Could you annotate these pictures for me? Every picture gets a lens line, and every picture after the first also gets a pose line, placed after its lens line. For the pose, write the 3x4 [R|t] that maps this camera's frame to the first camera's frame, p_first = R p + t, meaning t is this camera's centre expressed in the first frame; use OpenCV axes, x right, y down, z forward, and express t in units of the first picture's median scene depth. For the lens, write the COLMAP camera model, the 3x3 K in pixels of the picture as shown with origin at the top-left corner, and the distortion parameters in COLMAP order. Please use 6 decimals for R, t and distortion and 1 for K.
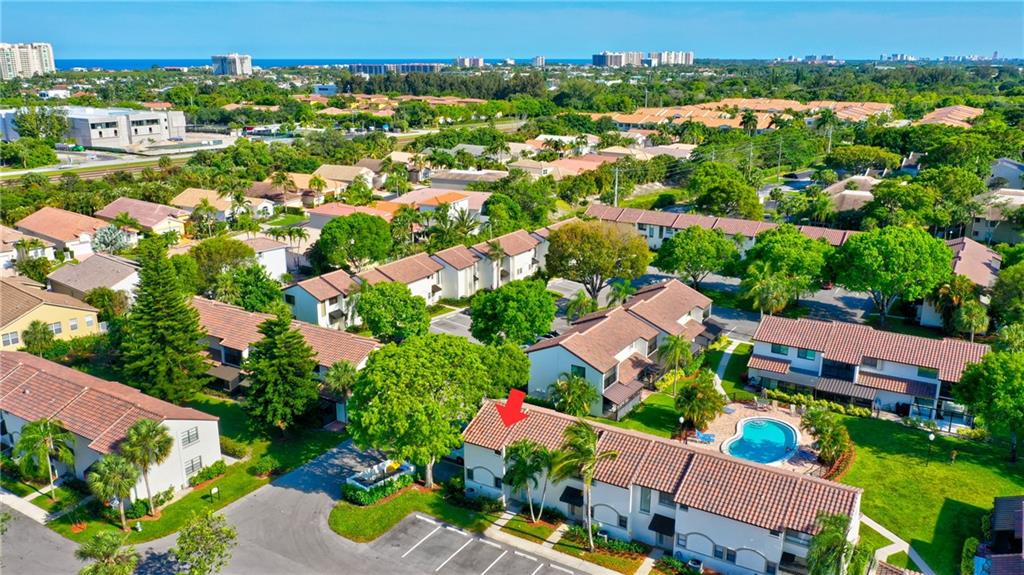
lens RADIAL K [[803.9, 0, 512.0], [0, 803.9, 287.5], [0, 0, 1]] dist [-0.005097, -0.002318]
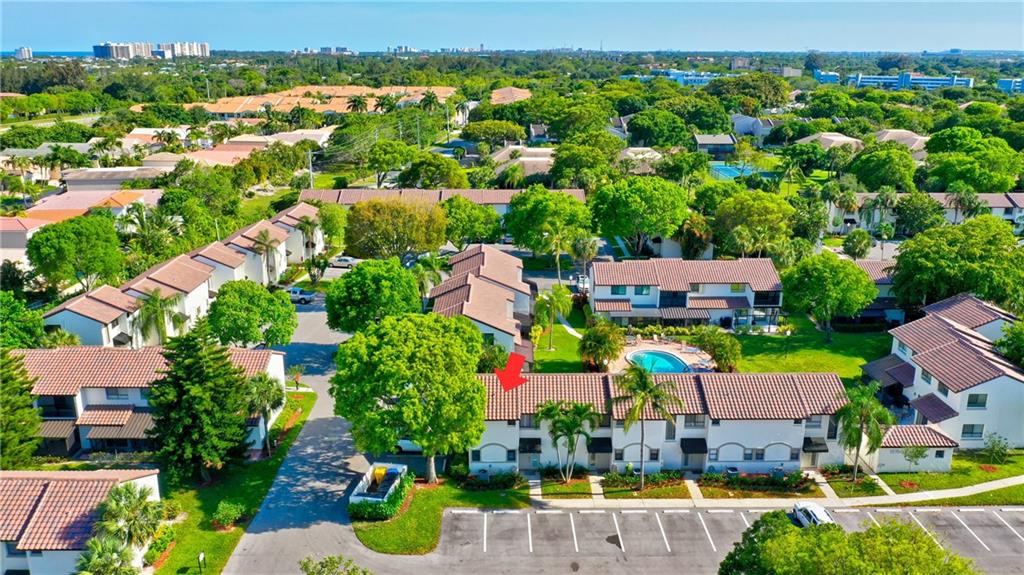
lens RADIAL K [[826.1, 0, 512.0], [0, 826.1, 287.5], [0, 0, 1]] dist [-0.003112, 0.000130]
pose [[0.847397, -0.146072, 0.510472, -0.353676], [0.145182, 0.988519, 0.041859, 0.005826], [-0.510726, 0.038640, 0.858875, 0.117497]]
